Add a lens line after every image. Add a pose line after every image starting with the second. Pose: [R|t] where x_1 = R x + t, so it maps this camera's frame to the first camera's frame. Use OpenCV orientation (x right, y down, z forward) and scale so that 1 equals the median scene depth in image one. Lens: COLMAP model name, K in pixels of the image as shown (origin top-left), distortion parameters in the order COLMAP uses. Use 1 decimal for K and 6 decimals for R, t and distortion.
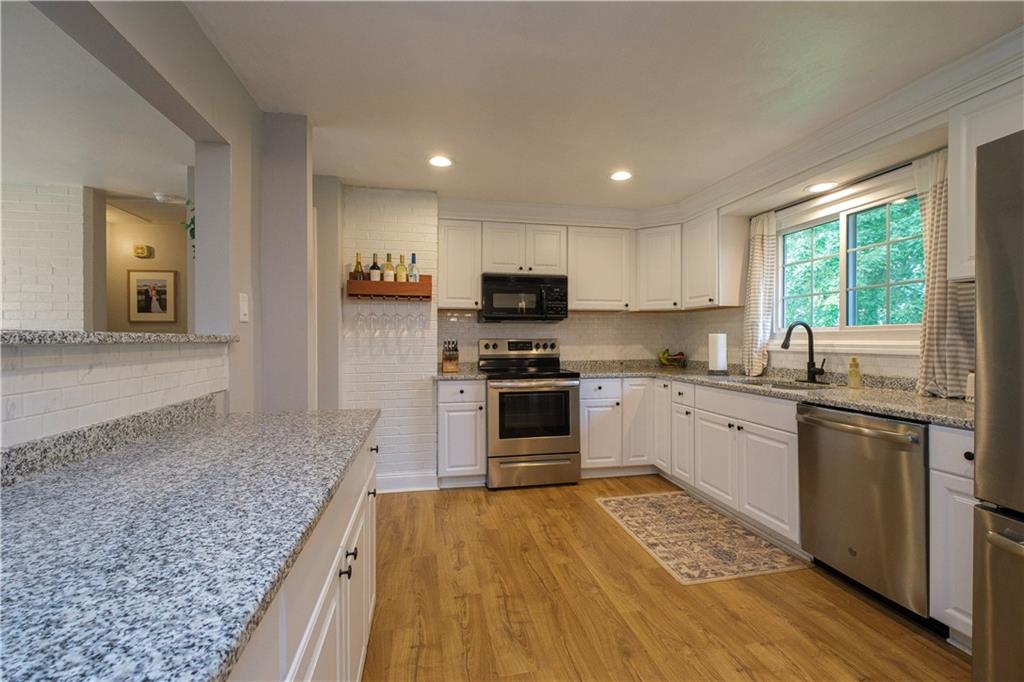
lens RADIAL K [[443.3, 0, 521.3], [0, 443.3, 339.7], [0, 0, 1]] dist [0.005886, -0.006875]
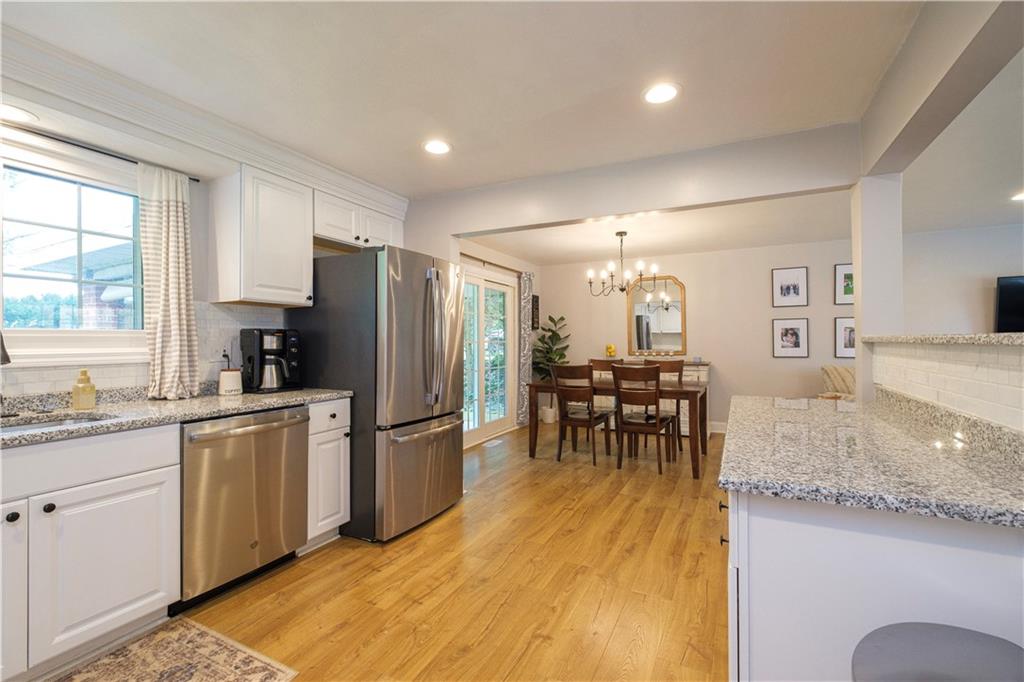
lens RADIAL K [[443.3, 0, 521.3], [0, 443.3, 339.7], [0, 0, 1]] dist [0.005886, -0.006875]
pose [[-0.784053, 0.008714, 0.620633, -0.294686], [0.008735, 0.999957, -0.003005, -0.003891], [-0.620632, 0.003065, -0.784096, 0.996249]]
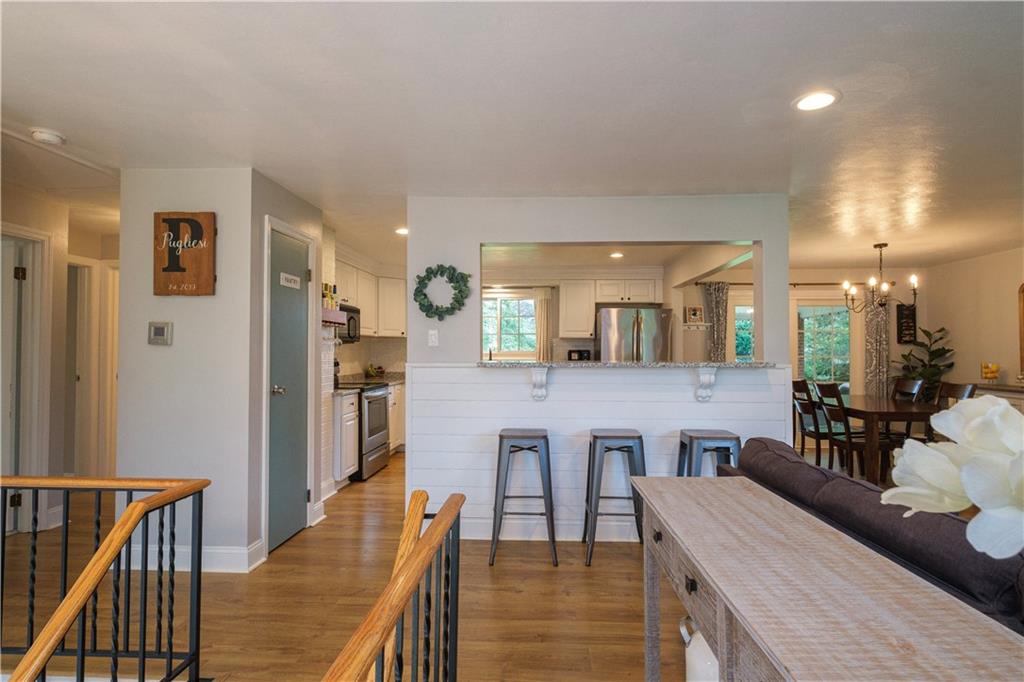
lens RADIAL K [[529.8, 0, 512.0], [0, 529.8, 341.0], [0, 0, 1]] dist [0.000965, 0.000099]
pose [[0.272696, 0.018417, 0.961924, -1.676533], [0.001599, 0.999807, -0.019596, -0.028037], [-0.962099, 0.006882, 0.272614, 0.229741]]
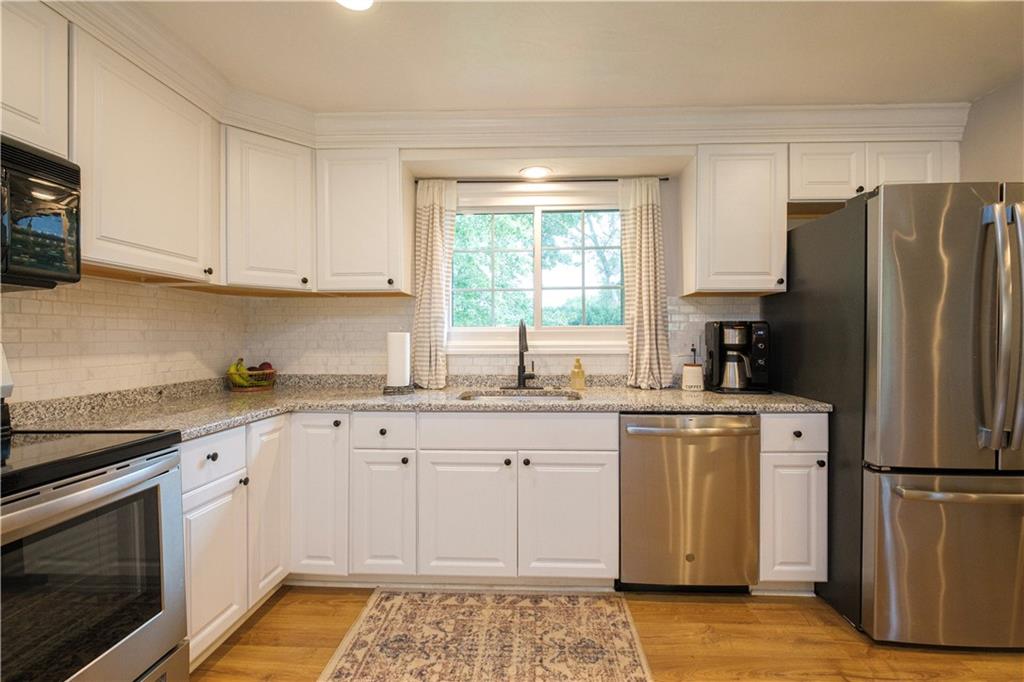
lens RADIAL K [[443.3, 0, 521.3], [0, 443.3, 339.7], [0, 0, 1]] dist [0.005886, -0.006875]
pose [[0.249628, -0.002907, 0.968337, -0.201725], [0.004829, 0.999987, 0.001757, -0.003144], [-0.968330, 0.004237, 0.249639, 0.772086]]
